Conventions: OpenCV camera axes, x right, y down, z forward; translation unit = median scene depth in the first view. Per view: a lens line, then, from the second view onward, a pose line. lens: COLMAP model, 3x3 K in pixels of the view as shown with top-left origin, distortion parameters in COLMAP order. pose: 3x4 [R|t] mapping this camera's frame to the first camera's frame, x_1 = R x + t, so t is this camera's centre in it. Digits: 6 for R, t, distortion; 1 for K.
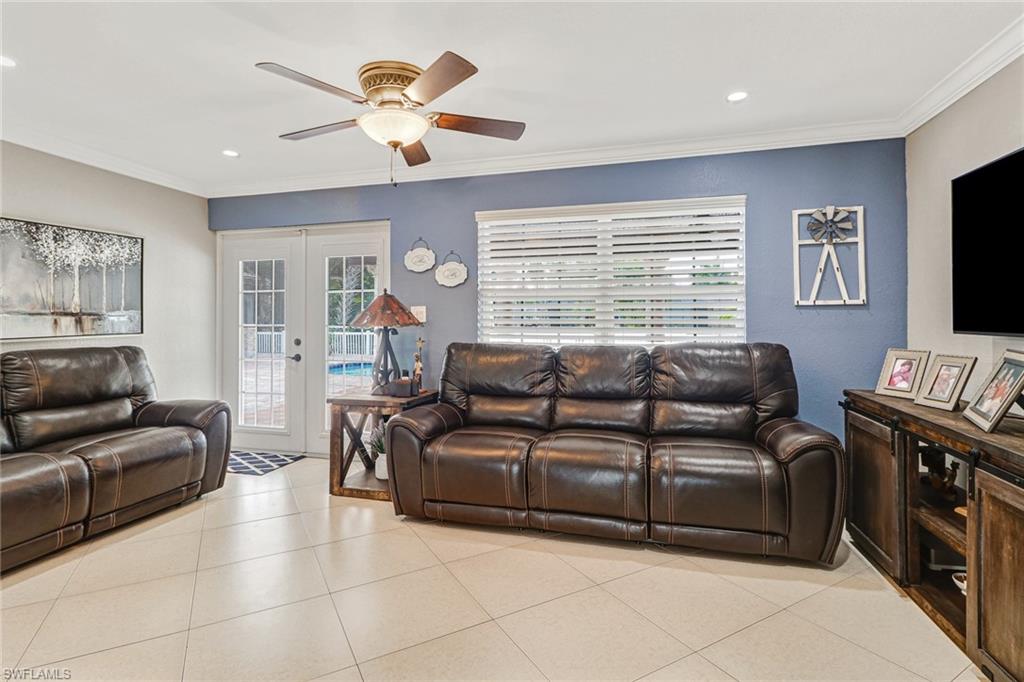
lens RADIAL K [[489.0, 0, 508.3], [0, 489.0, 313.6], [0, 0, 1]] dist [-0.003268, -0.001433]
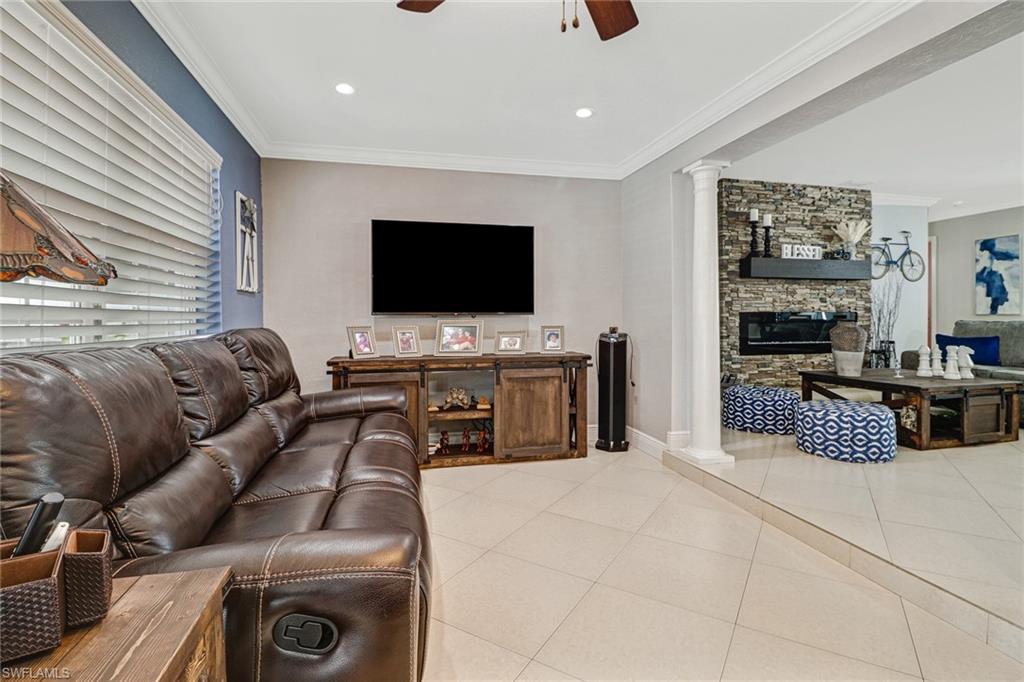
lens RADIAL K [[489.0, 0, 497.8], [0, 489.0, 321.9], [0, 0, 1]] dist [-0.003268, -0.001433]
pose [[-0.479154, -0.003465, 0.877724, -0.534857], [-0.003161, 0.999993, 0.002222, 0.043806], [-0.877725, -0.001710, -0.479162, 1.049821]]
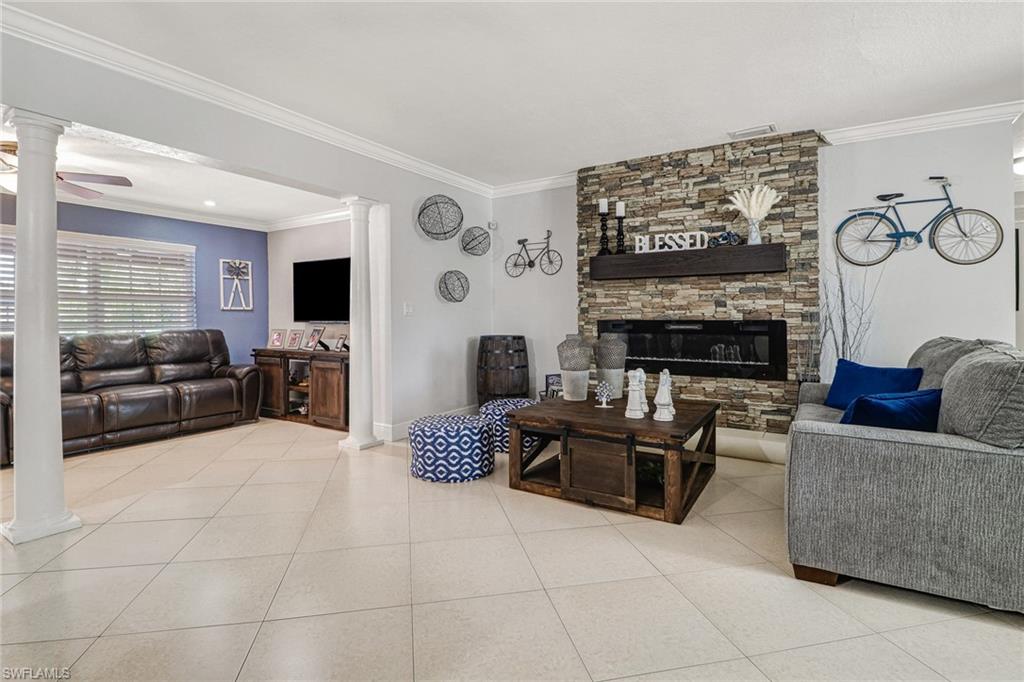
lens RADIAL K [[489.0, 0, 502.9], [0, 489.0, 332.4], [0, 0, 1]] dist [-0.003268, -0.001433]
pose [[0.295832, -0.022152, 0.954983, -0.925795], [-0.008760, 0.999626, 0.025901, 0.013218], [-0.955200, -0.016028, 0.295528, -0.621423]]
